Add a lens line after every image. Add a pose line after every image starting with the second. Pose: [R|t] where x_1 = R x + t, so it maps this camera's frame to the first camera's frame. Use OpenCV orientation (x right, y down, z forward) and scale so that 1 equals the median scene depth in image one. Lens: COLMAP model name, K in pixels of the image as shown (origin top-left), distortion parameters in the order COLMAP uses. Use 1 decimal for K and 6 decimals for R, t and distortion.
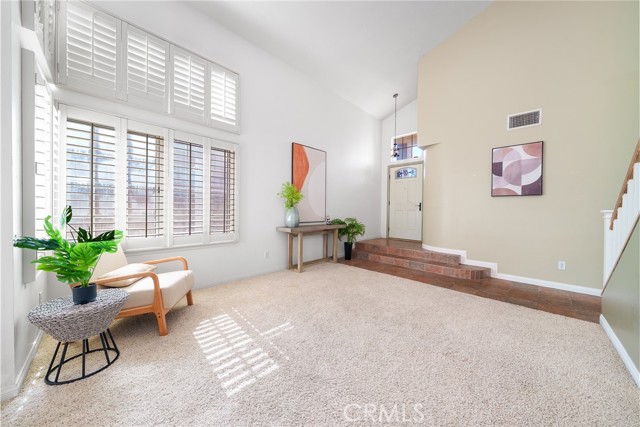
lens RADIAL K [[216.2, 0, 317.8], [0, 216.2, 212.3], [0, 0, 1]] dist [-0.010292, 0.000022]
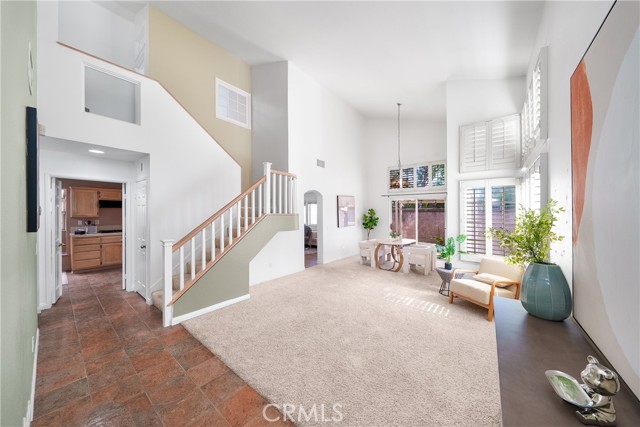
lens RADIAL K [[216.2, 0, 321.9], [0, 216.2, 211.8], [0, 0, 1]] dist [-0.010292, 0.000022]
pose [[-0.993015, -0.007474, -0.117751, 0.443420], [-0.008848, 0.999899, 0.011152, -0.169767], [0.117656, 0.012116, -0.992981, 1.853120]]
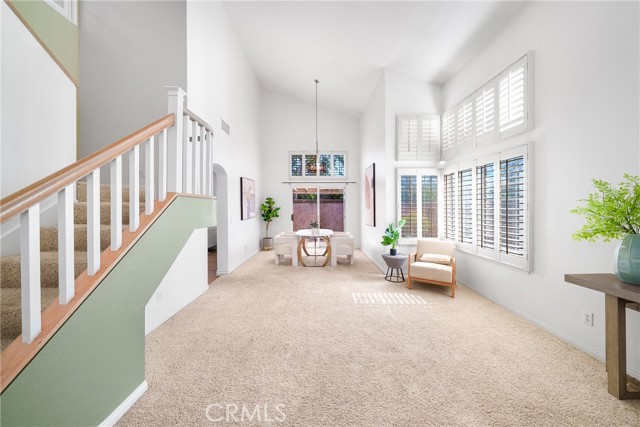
lens RADIAL K [[216.2, 0, 317.2], [0, 216.2, 205.4], [0, 0, 1]] dist [-0.010292, 0.000022]
pose [[-0.703390, -0.007997, -0.710759, 0.816890], [-0.013195, 0.999911, 0.001808, -0.104658], [0.710682, 0.010650, -0.703433, 1.176794]]
